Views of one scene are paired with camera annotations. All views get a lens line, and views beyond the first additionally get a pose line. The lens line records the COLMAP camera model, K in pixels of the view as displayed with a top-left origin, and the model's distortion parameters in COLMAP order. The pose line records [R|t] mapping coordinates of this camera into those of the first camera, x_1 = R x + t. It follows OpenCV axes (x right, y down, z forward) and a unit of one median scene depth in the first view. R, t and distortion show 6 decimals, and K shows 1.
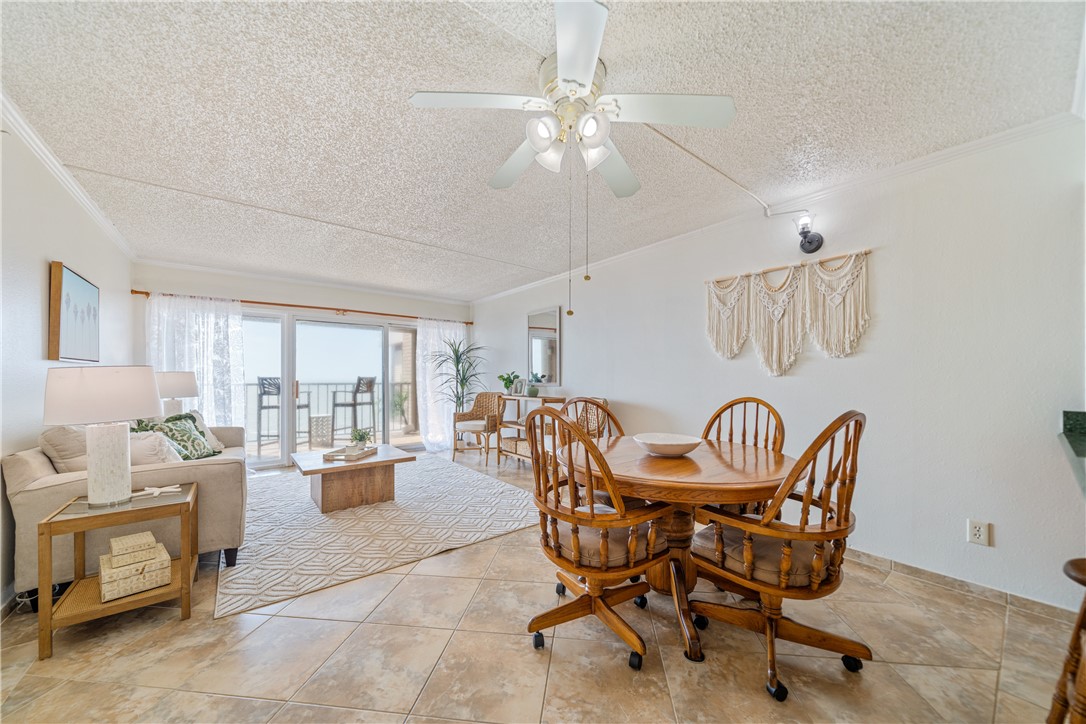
lens RADIAL K [[390.2, 0, 549.3], [0, 390.2, 377.3], [0, 0, 1]] dist [-0.001623, -0.000033]
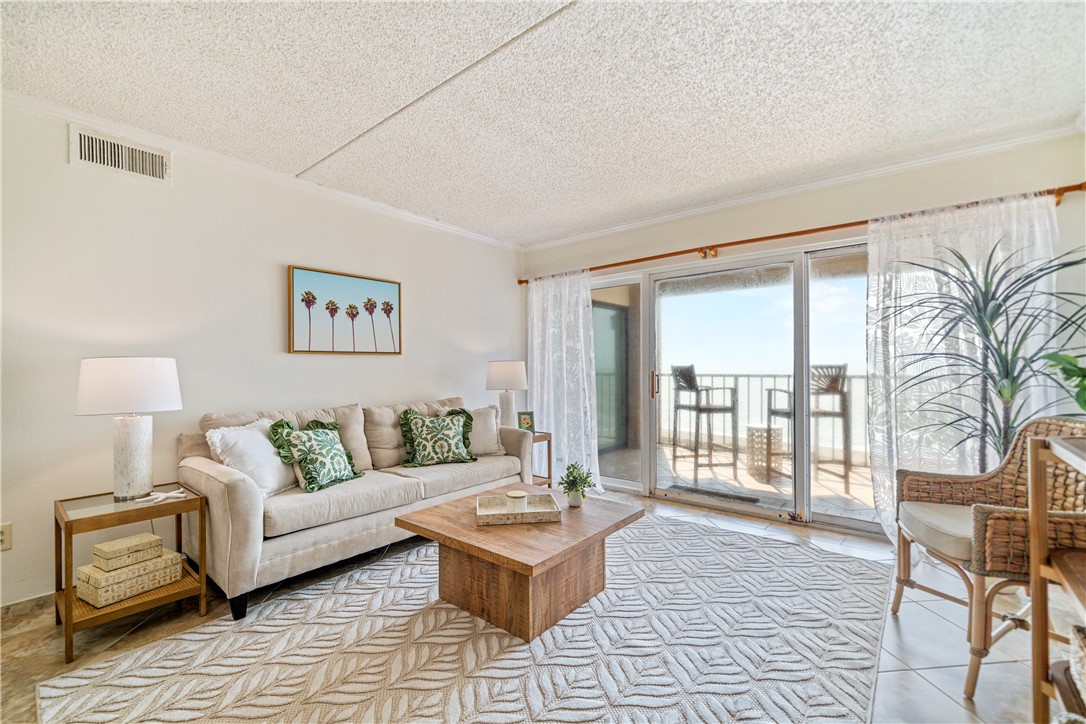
lens RADIAL K [[458.8, 0, 545.1], [0, 458.8, 369.1], [0, 0, 1]] dist [-0.000450, -0.000046]
pose [[0.206218, 0.002804, -0.978502, 0.103184], [0.006969, 0.999966, 0.004334, 0.000680], [0.978481, -0.007713, 0.206192, 0.813292]]
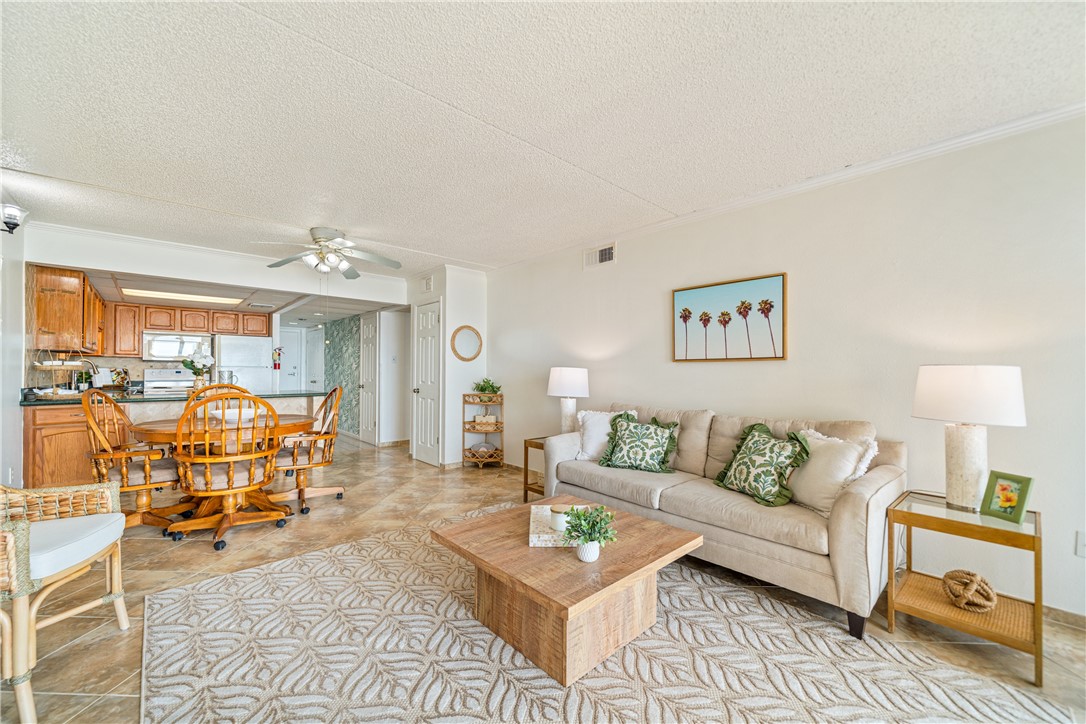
lens RADIAL K [[431.4, 0, 536.3], [0, 431.4, 358.9], [0, 0, 1]] dist [0.025813, 0.000126]
pose [[-0.998788, -0.011951, -0.047754, -0.398023], [-0.010222, 0.999289, -0.036282, 0.002947], [0.048154, -0.035750, -0.998200, 1.406035]]
